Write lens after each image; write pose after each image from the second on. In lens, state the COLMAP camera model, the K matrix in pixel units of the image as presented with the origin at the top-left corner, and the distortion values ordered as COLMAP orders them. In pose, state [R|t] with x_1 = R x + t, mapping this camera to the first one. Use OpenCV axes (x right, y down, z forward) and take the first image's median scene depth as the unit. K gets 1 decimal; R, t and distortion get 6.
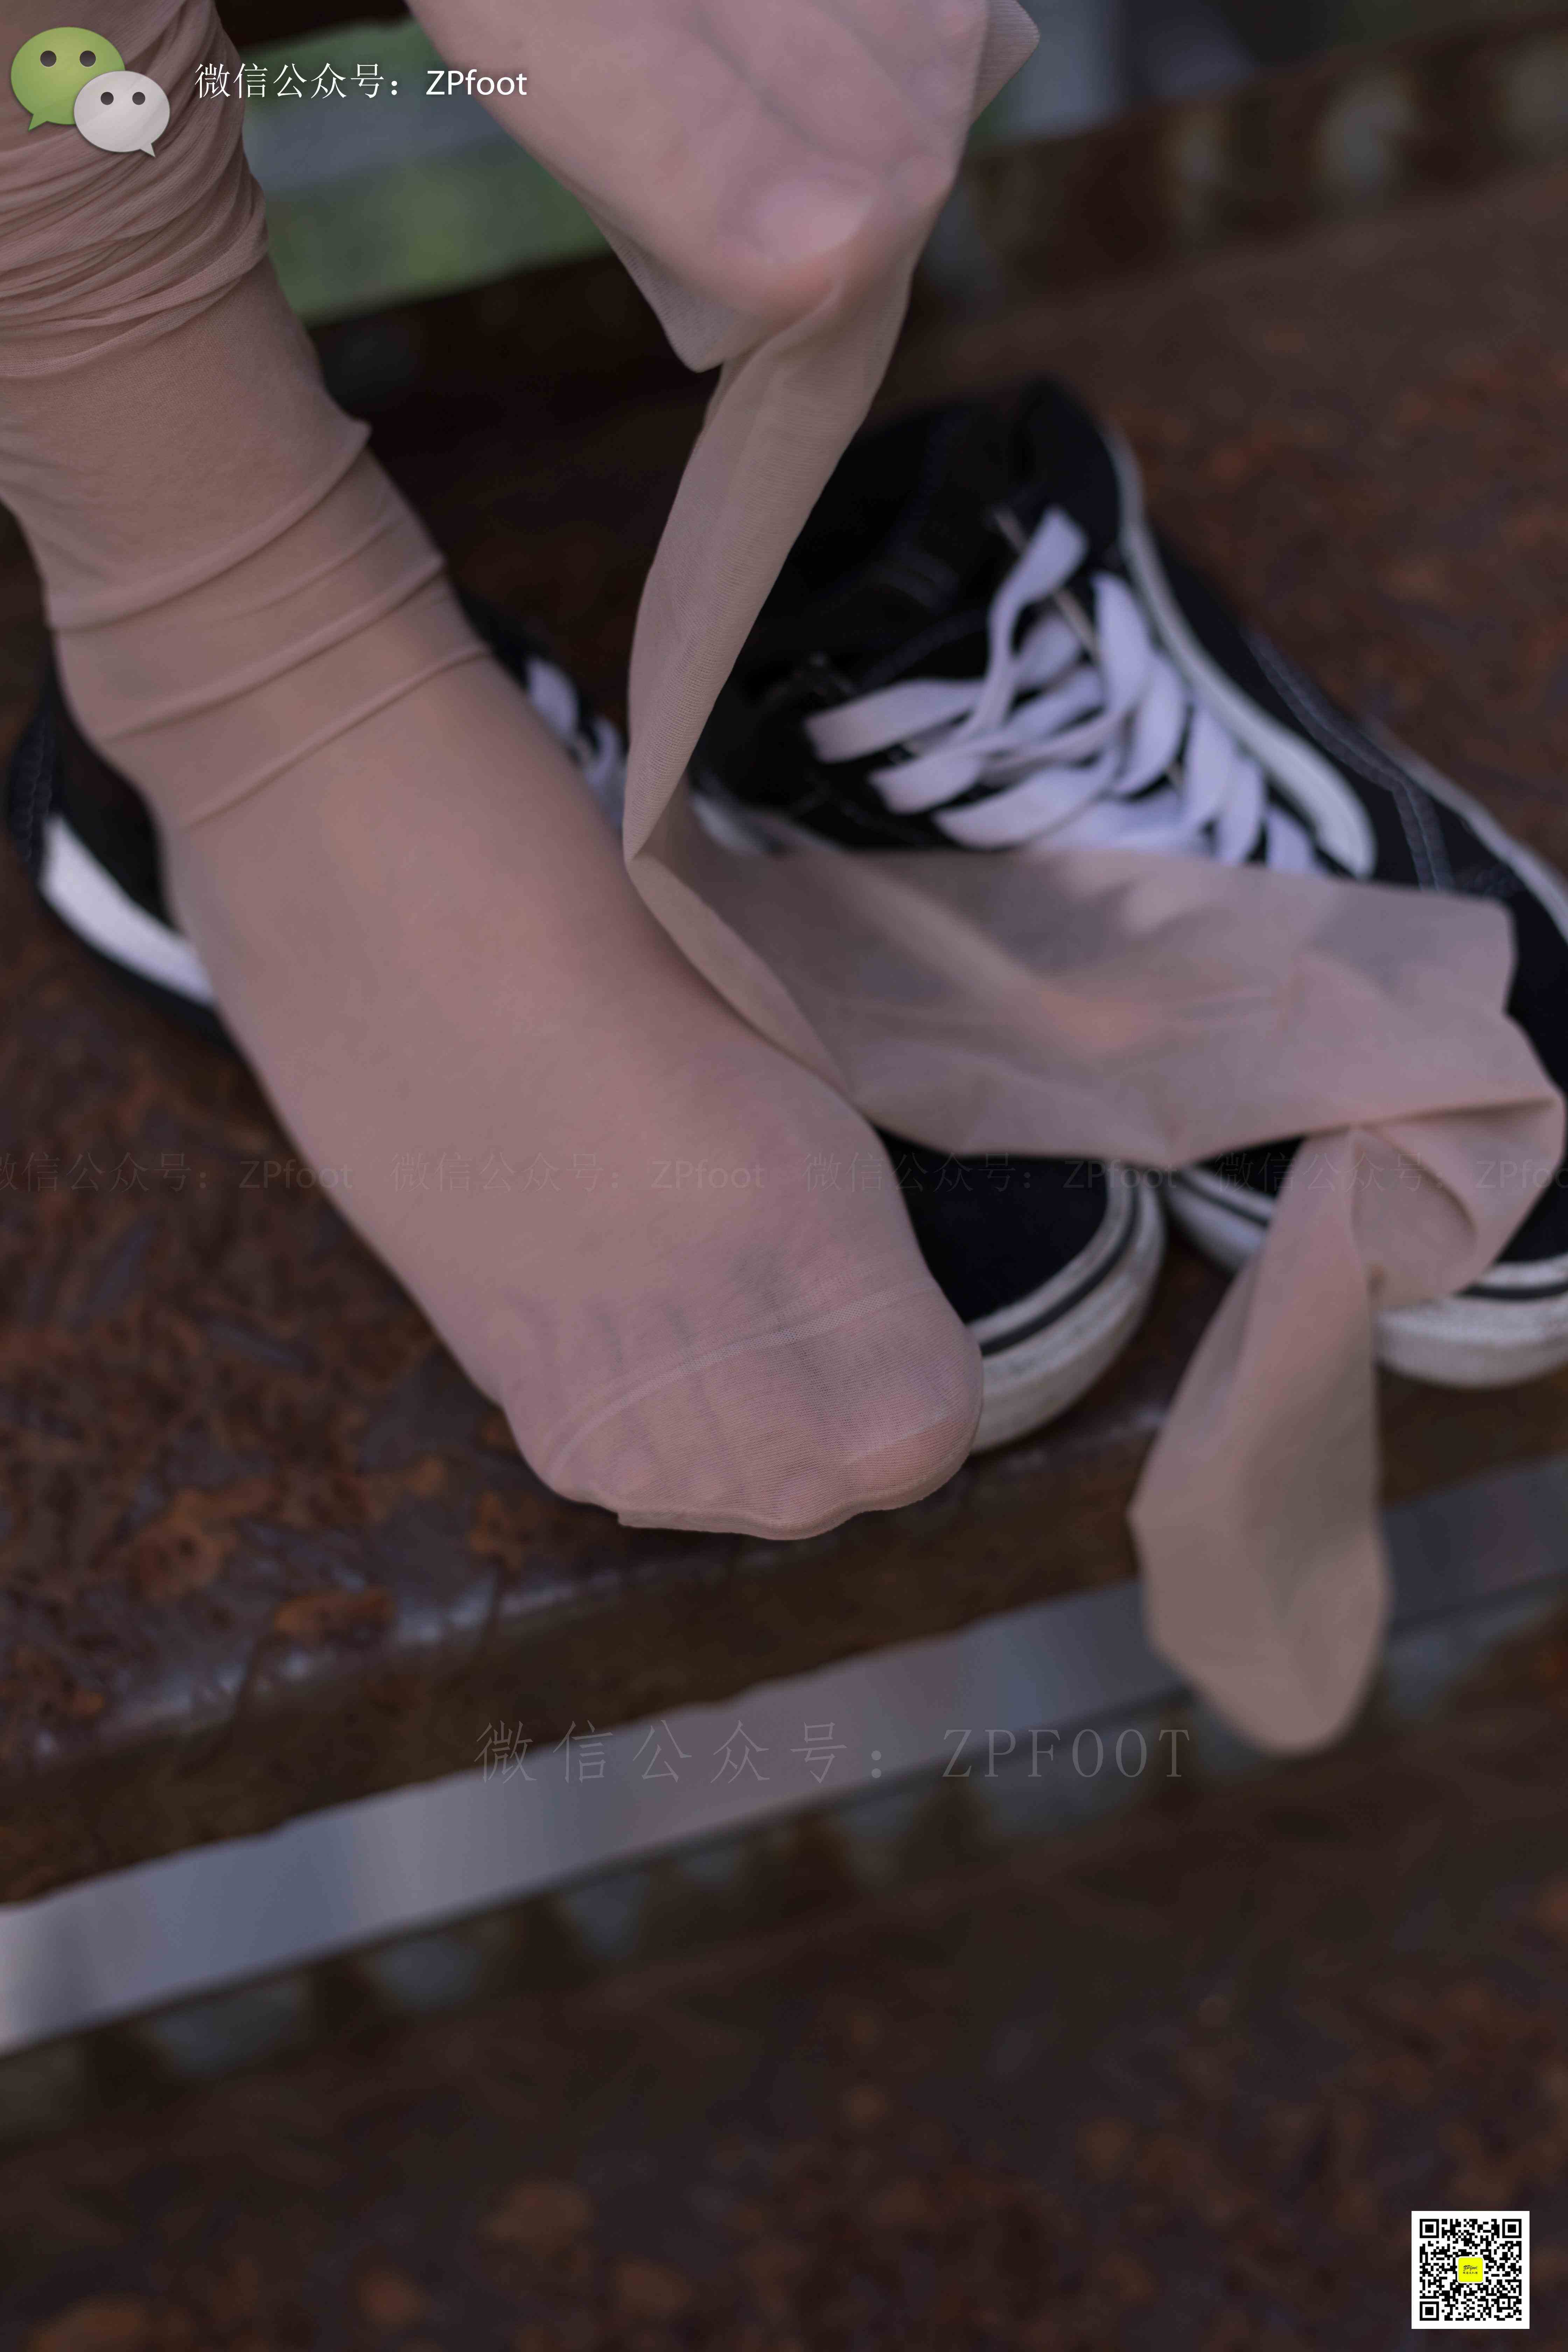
lens RADIAL K [[3379.9, 0, 783.6], [0, 3379.9, 1355.3], [0, 0, 1]] dist [0.019658, 0.013945]
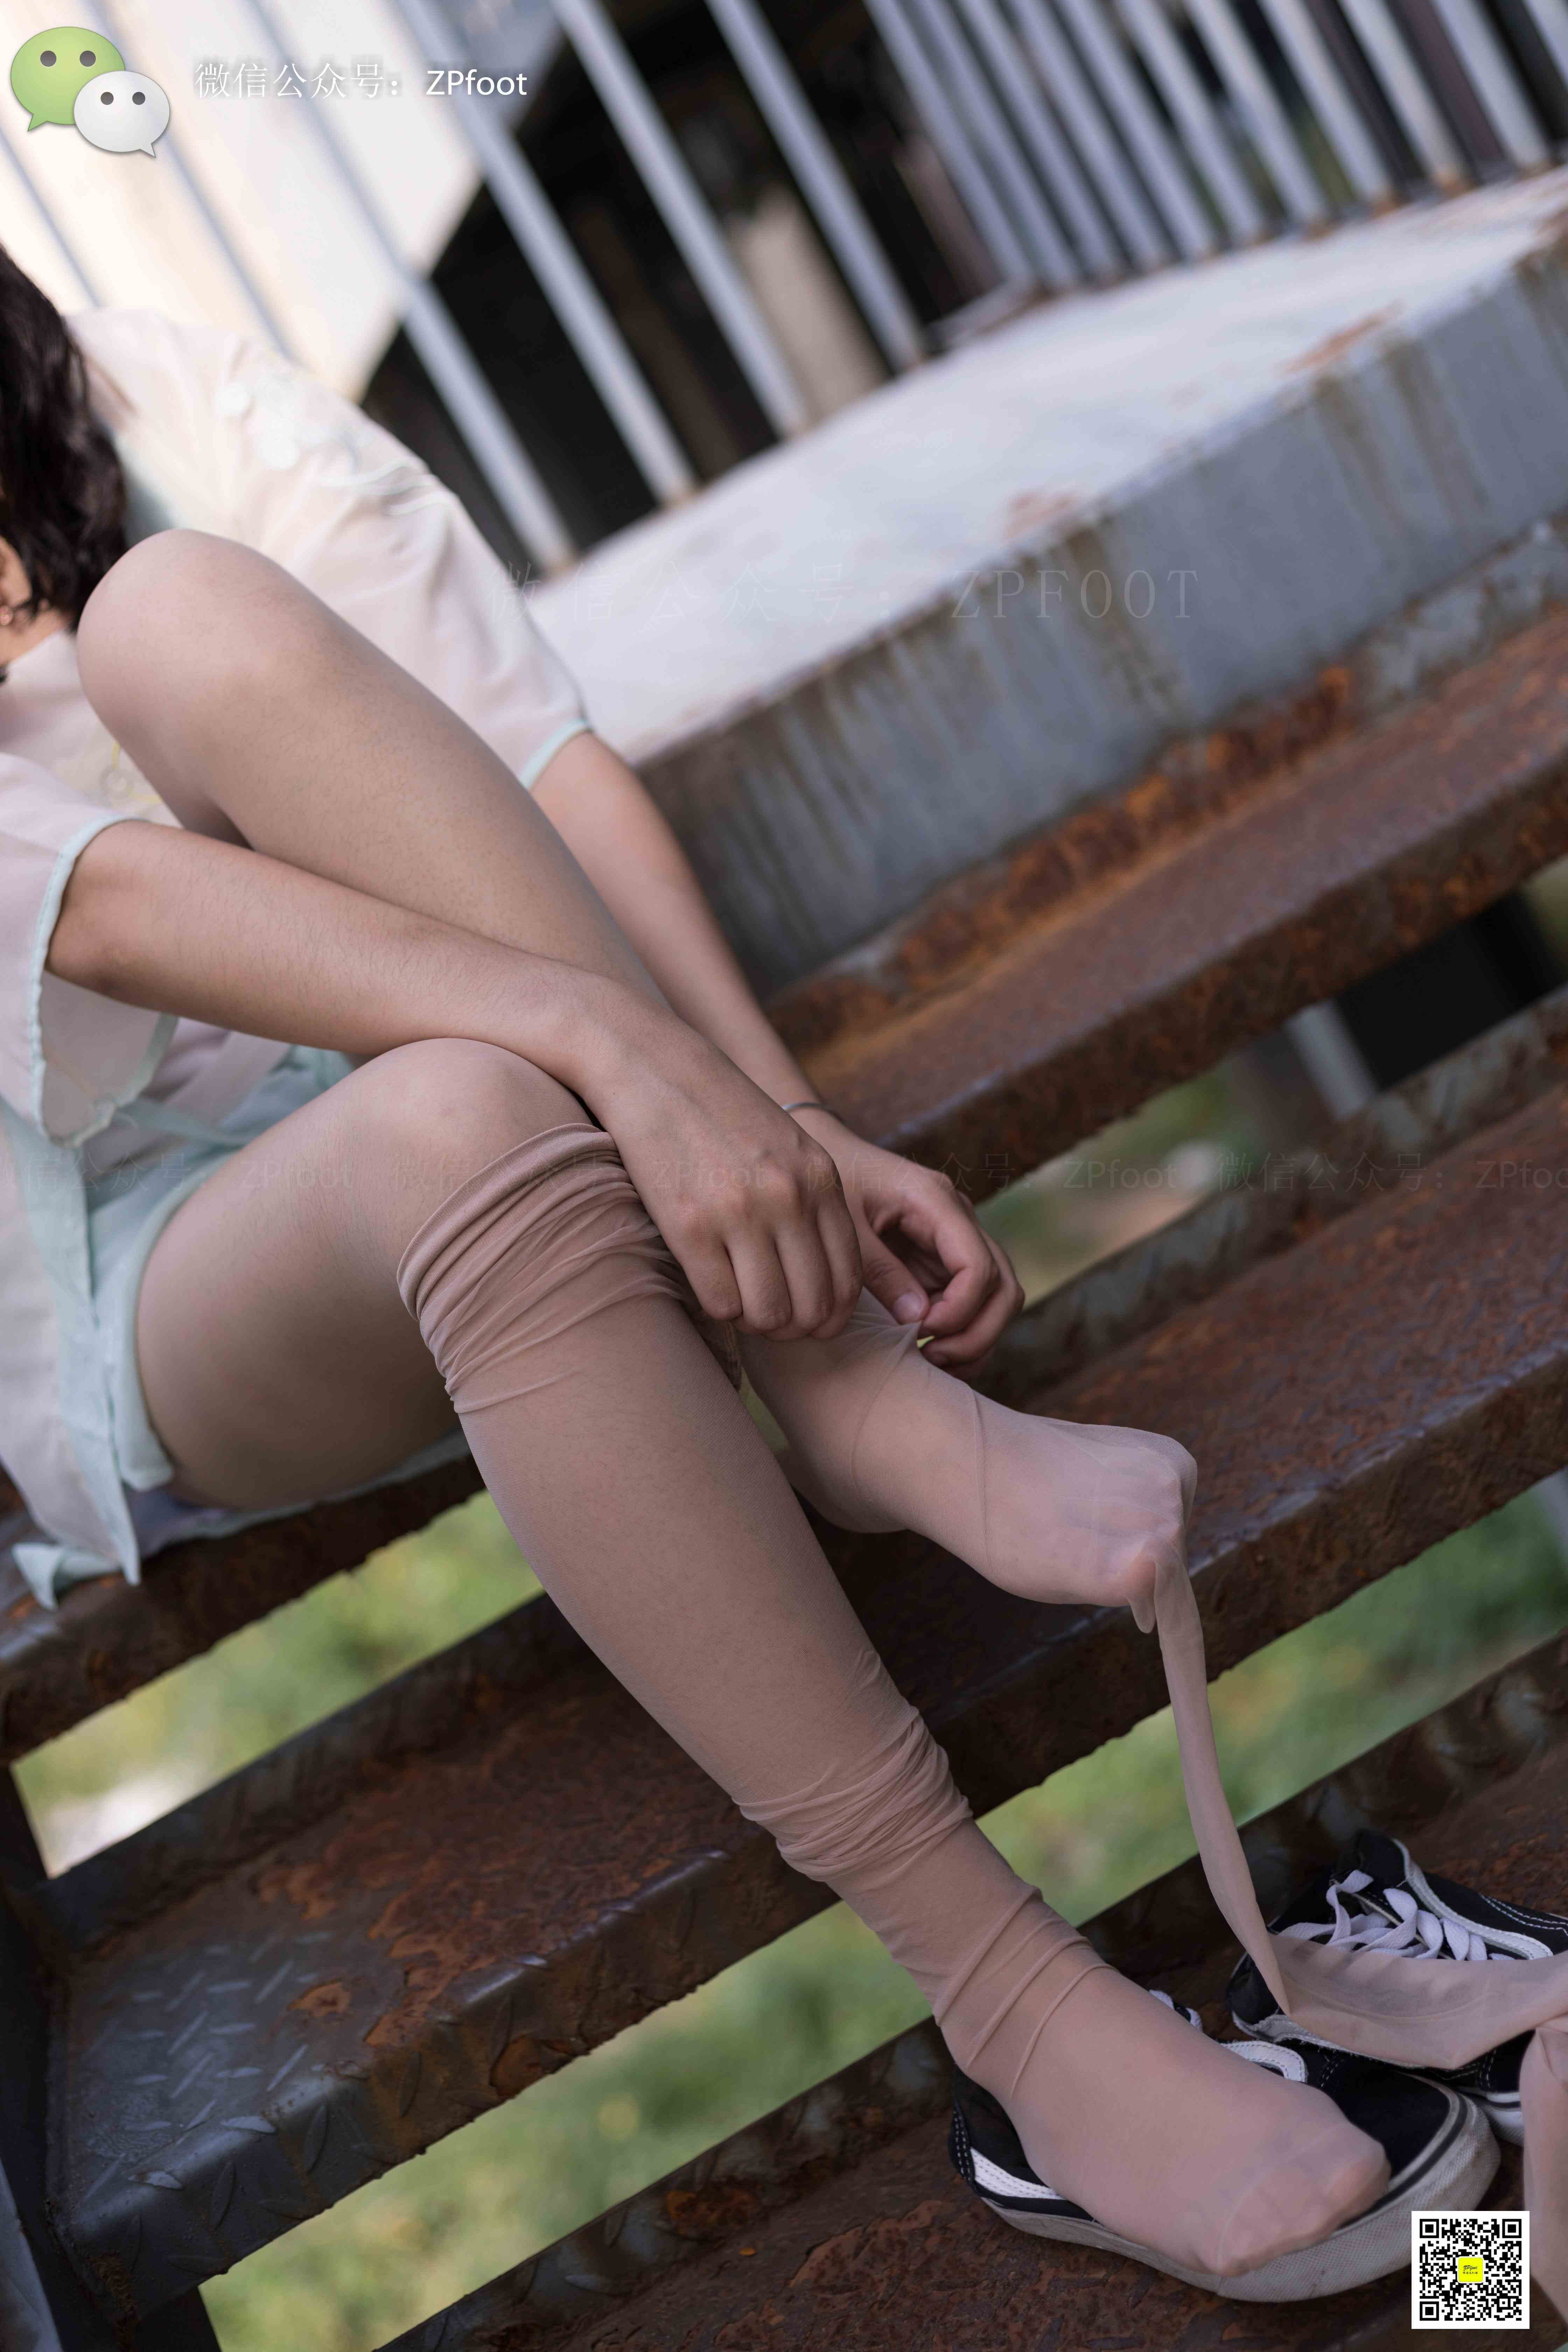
lens RADIAL K [[3469.9, 0, 784.0], [0, 3469.9, 1176.0], [0, 0, 1]] dist [0.010237, 0.040510]
pose [[0.915477, -0.366934, -0.165112, 0.274511], [0.168587, 0.722383, -0.670627, 0.883193], [0.365350, 0.586108, 0.723185, -1.038092]]
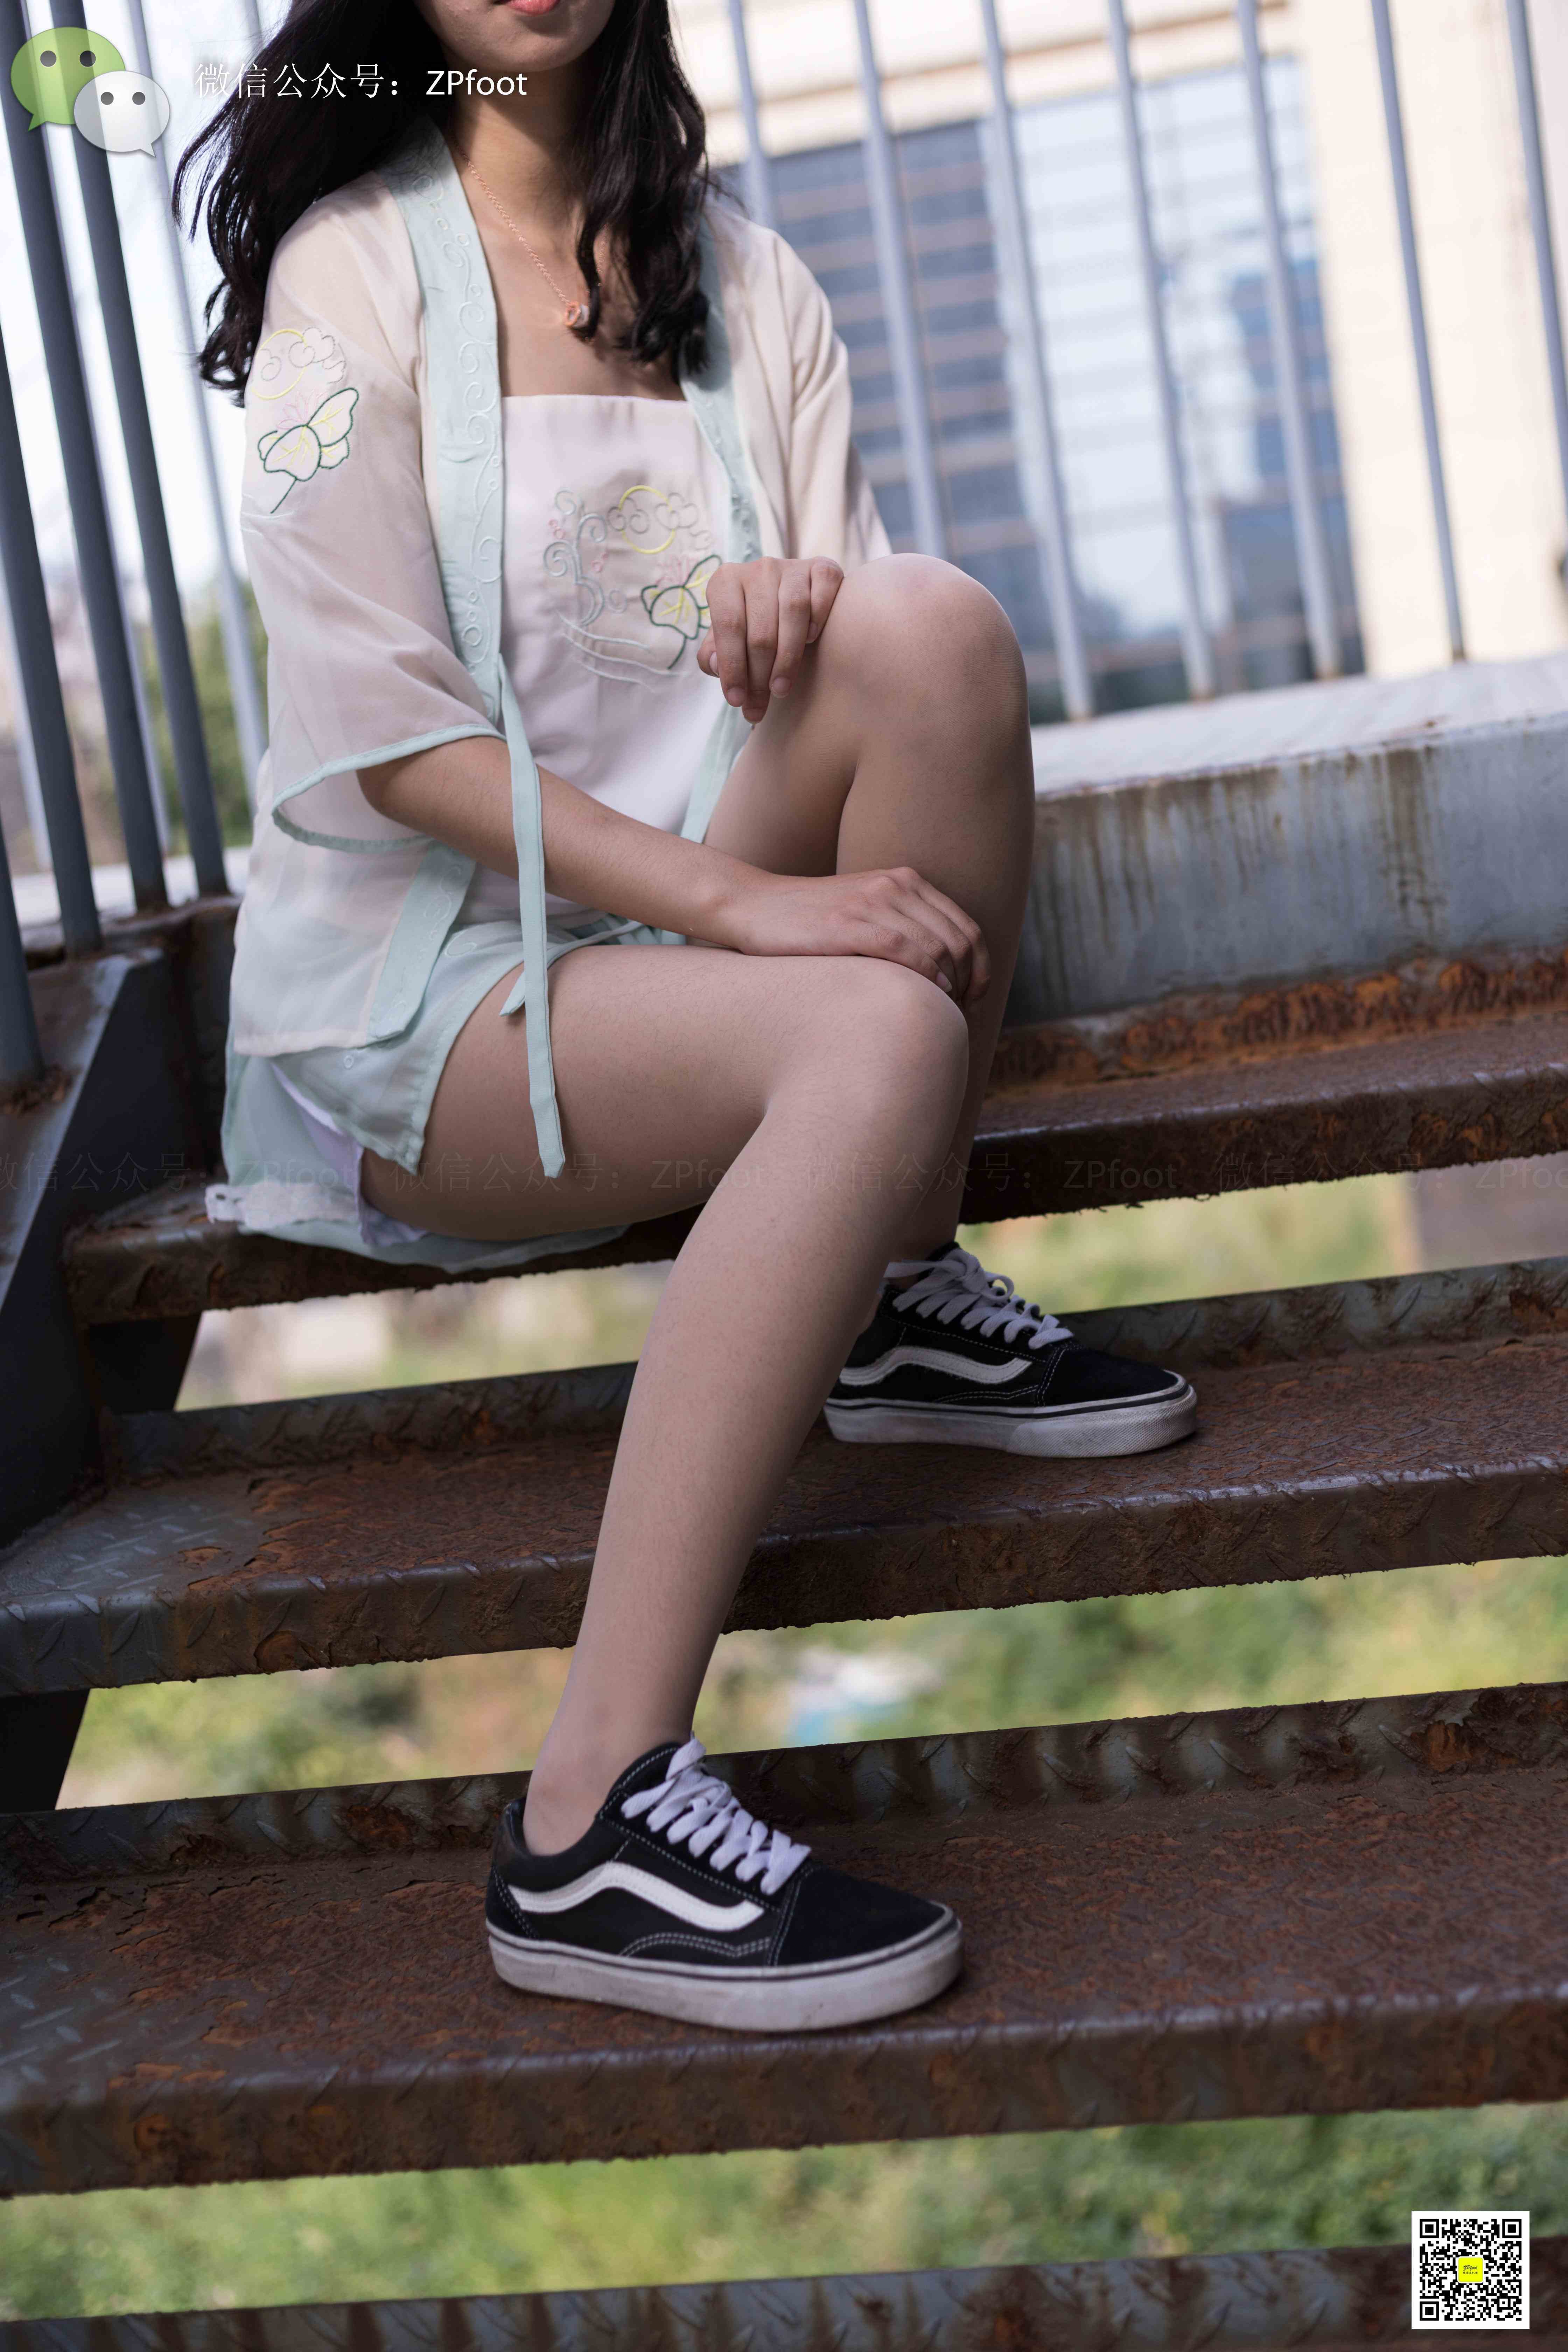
lens RADIAL K [[3434.8, 0, 784.0], [0, 3434.8, 1176.0], [0, 0, 1]] dist [0.004029, 0.100706]
pose [[0.894760, 0.008356, -0.446470, 1.270233], [-0.330588, 0.684535, -0.649711, 1.252522], [0.300195, 0.728933, 0.615256, -1.085957]]
